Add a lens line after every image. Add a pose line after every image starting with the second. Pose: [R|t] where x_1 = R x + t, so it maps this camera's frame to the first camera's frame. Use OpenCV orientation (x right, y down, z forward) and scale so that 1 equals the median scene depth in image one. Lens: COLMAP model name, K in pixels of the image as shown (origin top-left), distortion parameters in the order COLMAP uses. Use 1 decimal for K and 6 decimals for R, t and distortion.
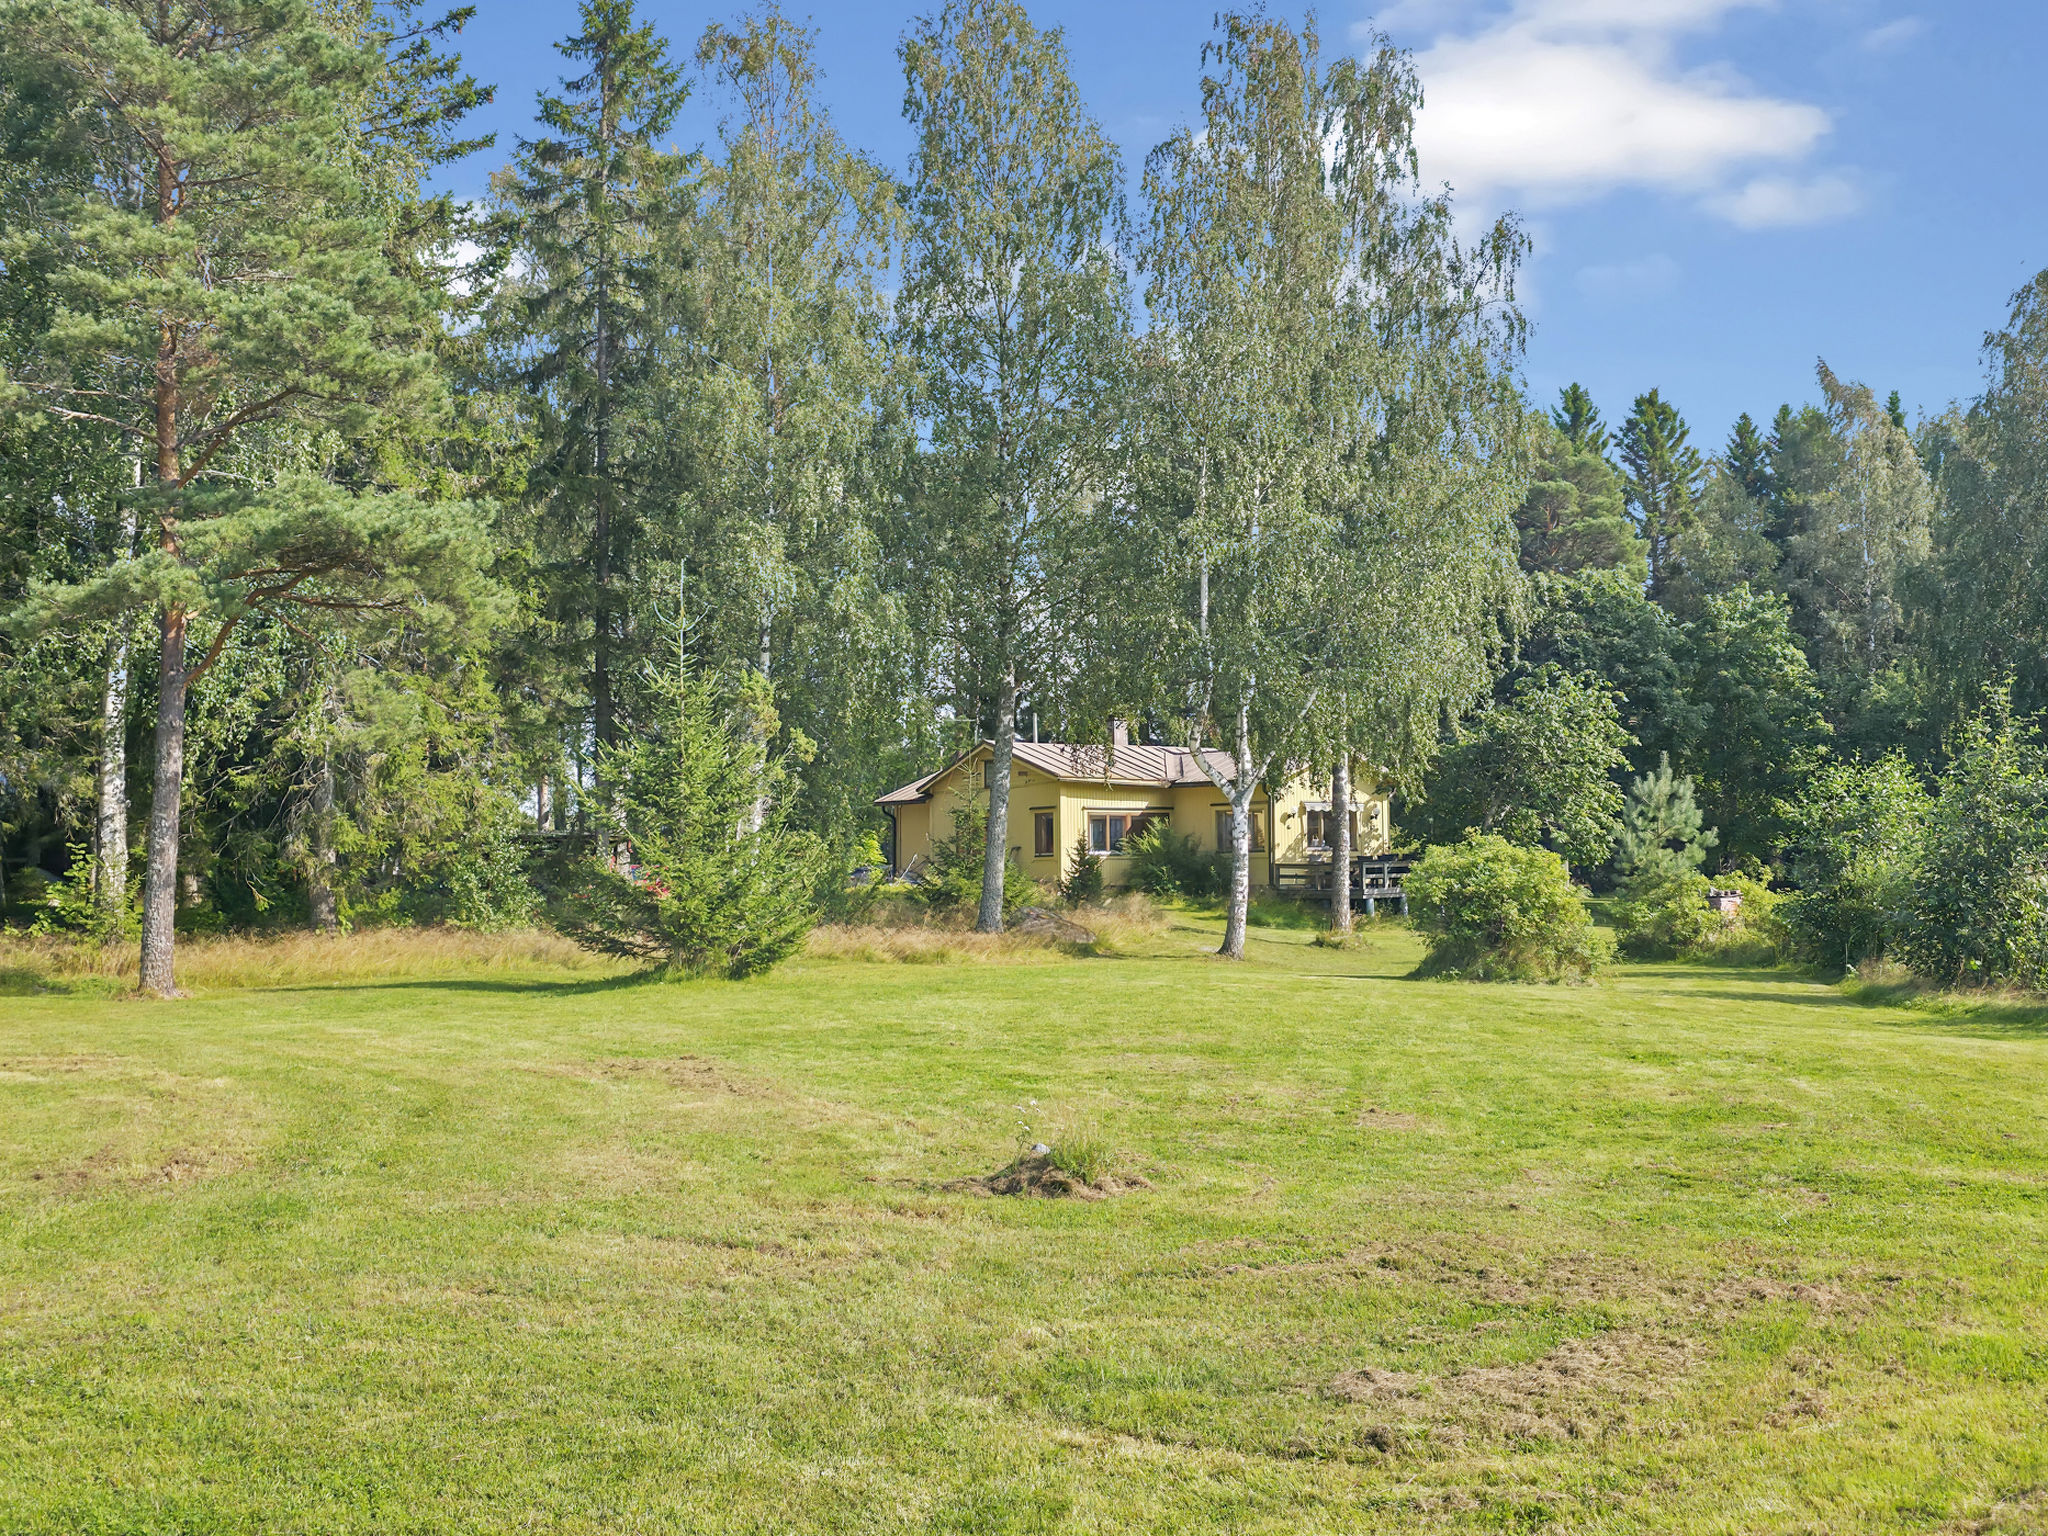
lens RADIAL K [[2369.7, 0, 1028.0], [0, 2369.7, 774.5], [0, 0, 1]] dist [-0.008968, -0.001616]
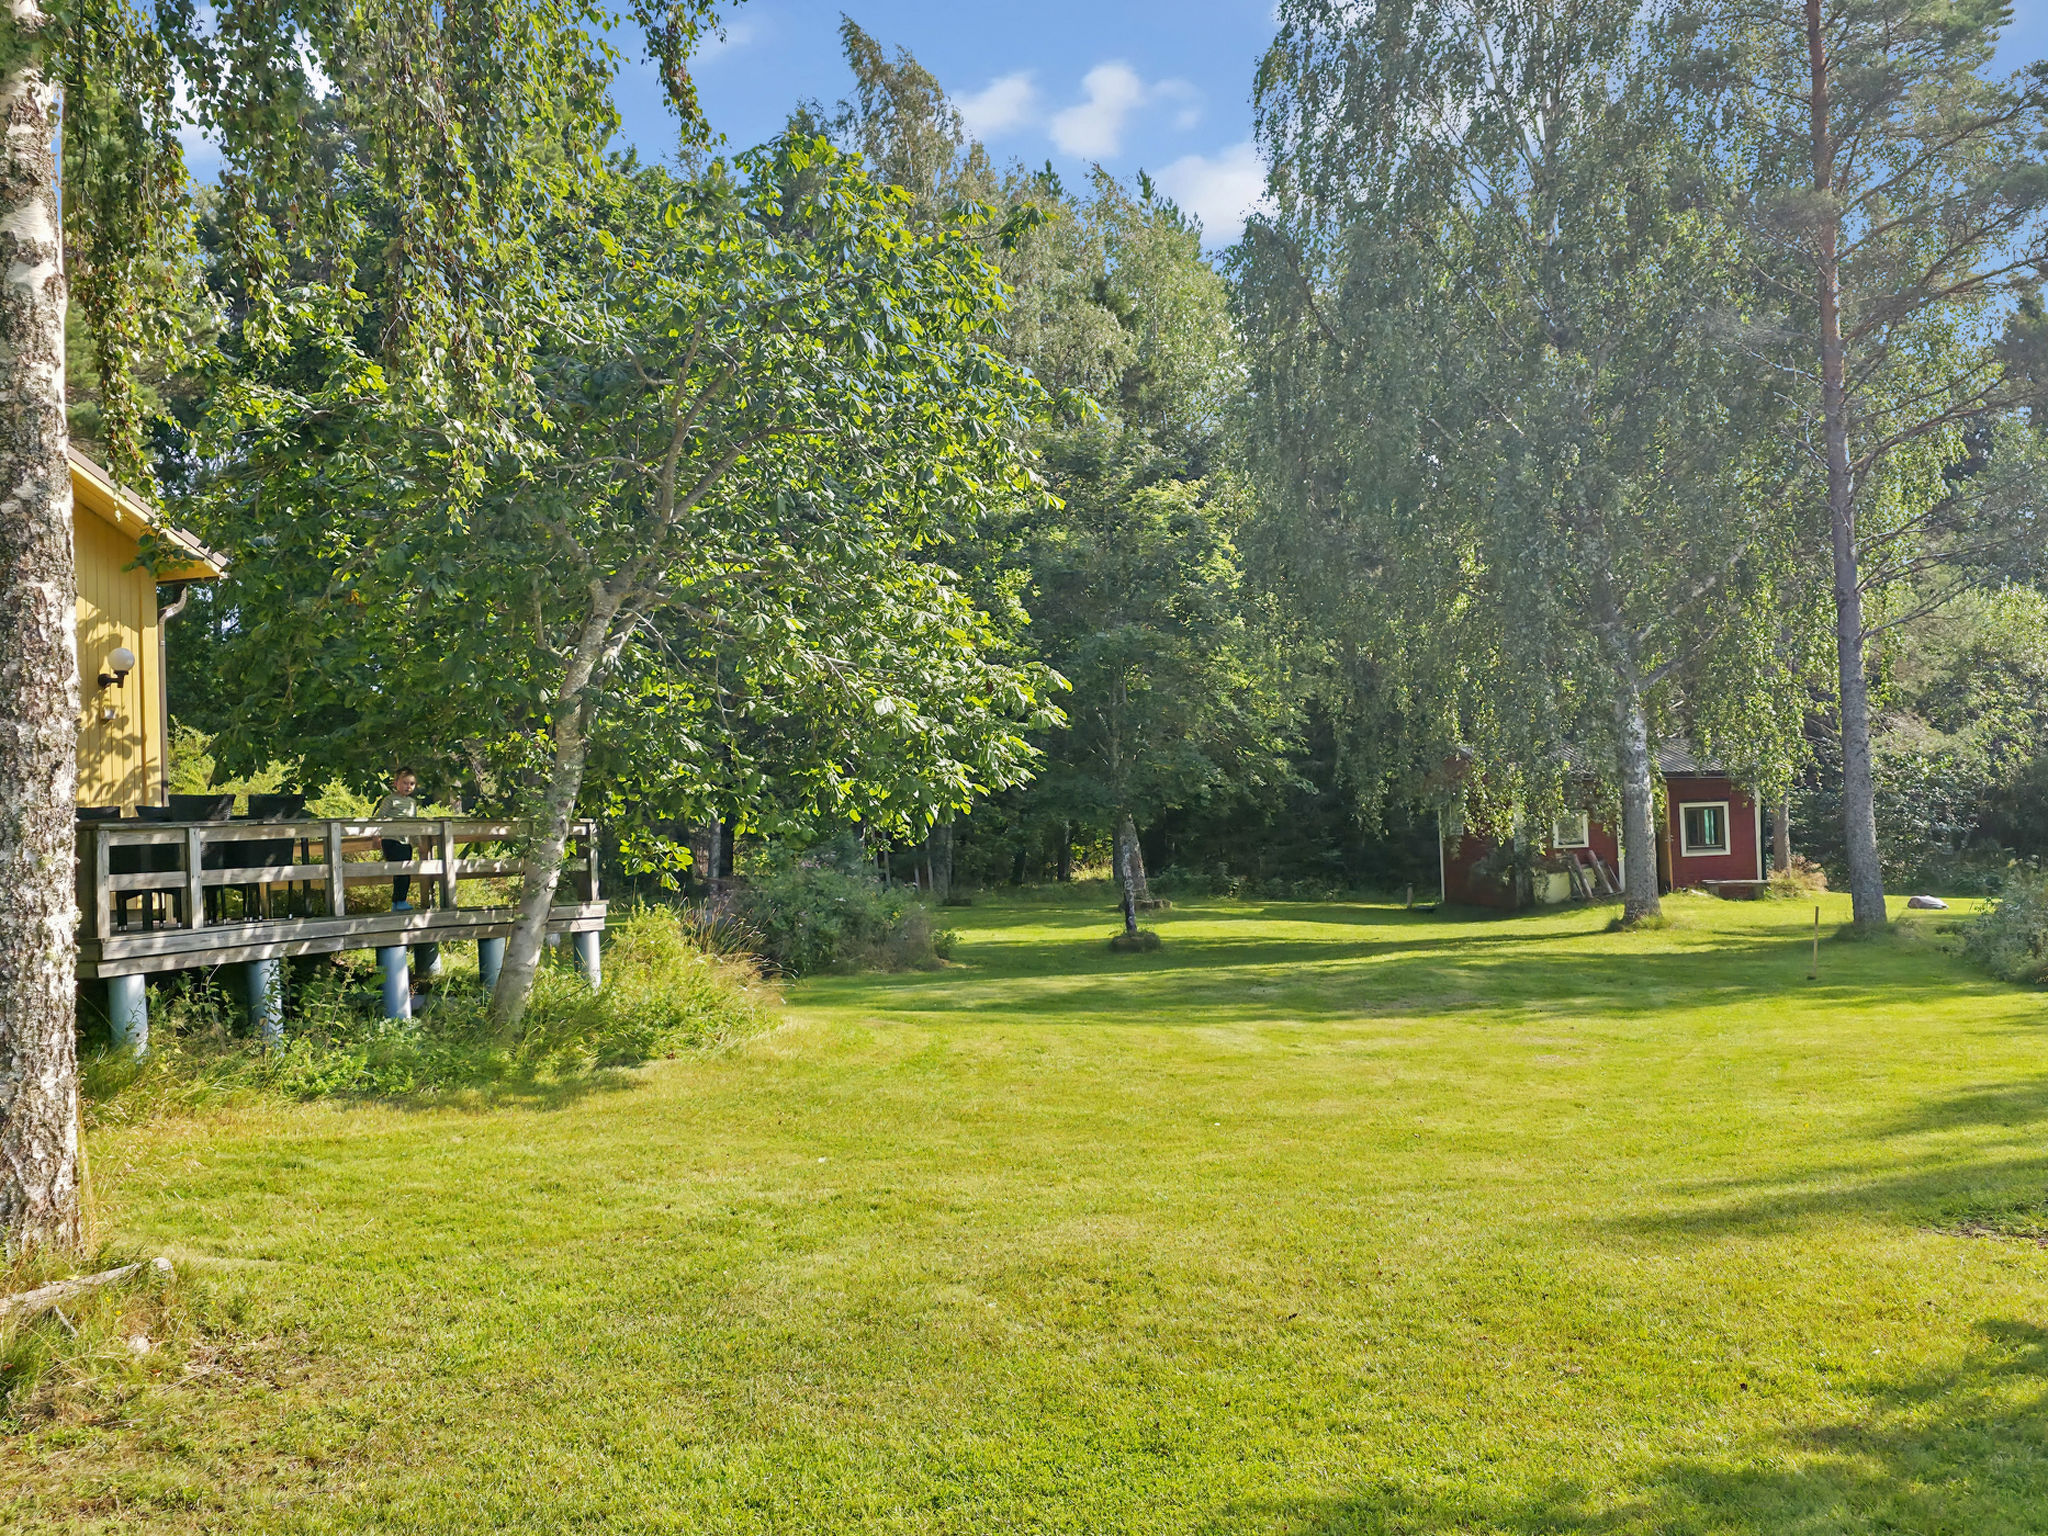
lens RADIAL K [[2253.5, 0, 1202.9], [0, 2253.5, 765.6], [0, 0, 1]] dist [-0.007399, -0.001380]
pose [[0.801008, -0.000019, 0.598654, 0.091083], [0.004511, 0.999972, -0.006005, 0.031506], [-0.598637, 0.007511, 0.800985, 0.717126]]
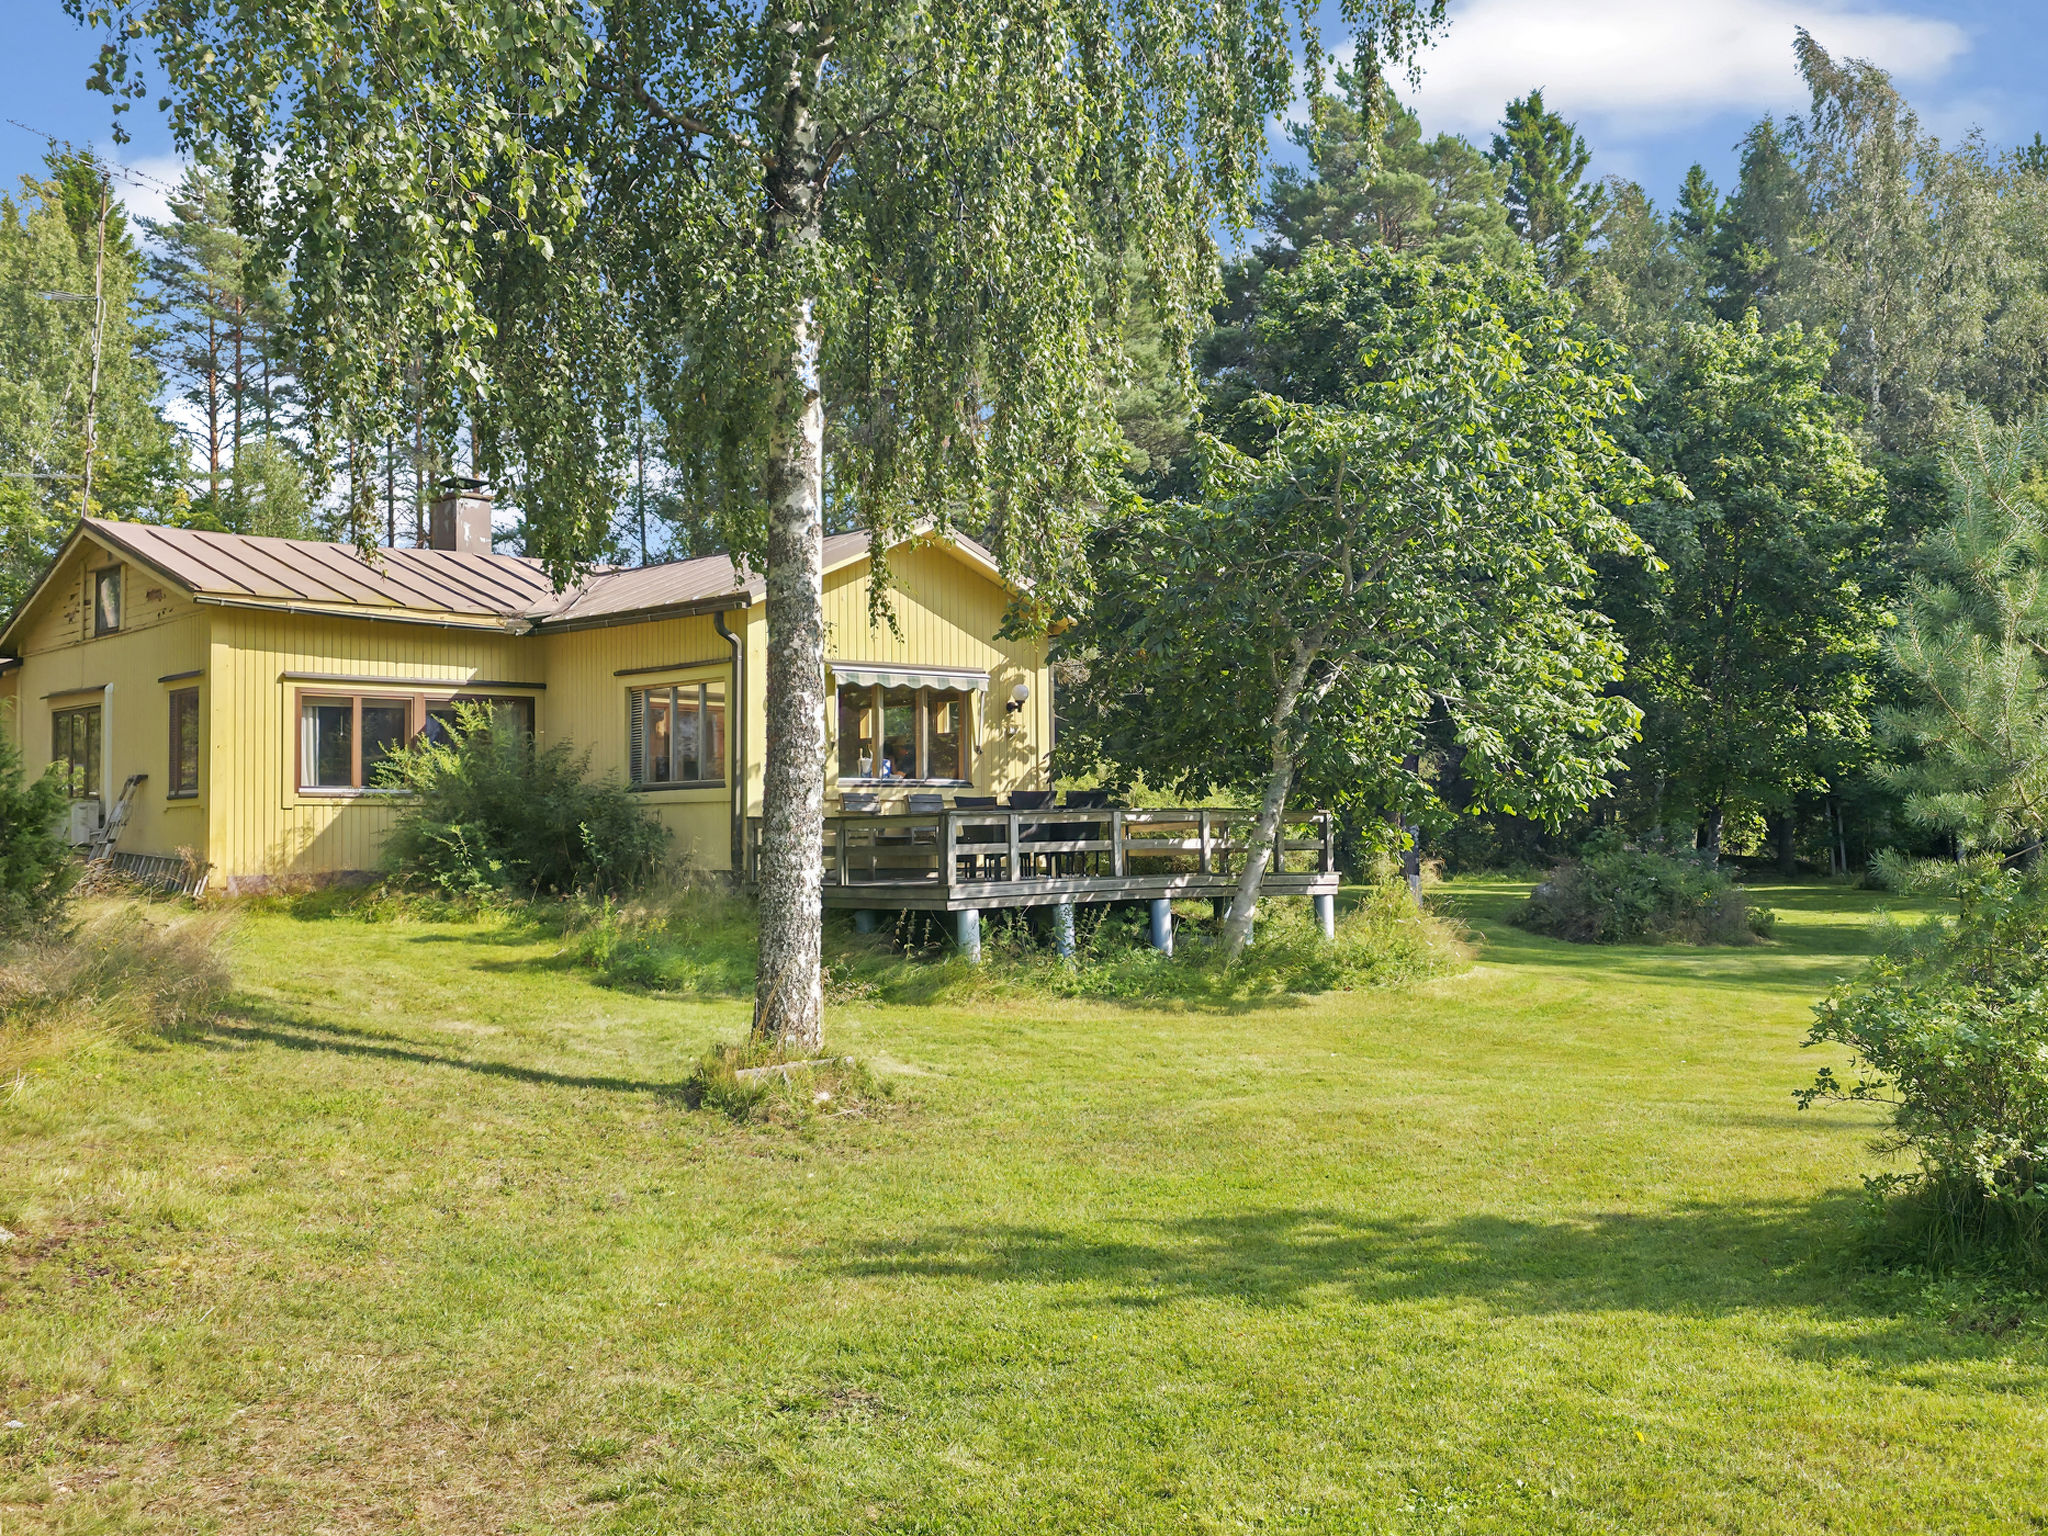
lens RADIAL K [[2280.0, 0, 1141.7], [0, 2280.0, 773.4], [0, 0, 1]] dist [0.072646, -0.348748]
pose [[0.991123, 0.004092, 0.132885, 0.117795], [-0.005611, 0.999923, 0.011060, 0.025862], [-0.132830, -0.011708, 0.991070, 0.614974]]
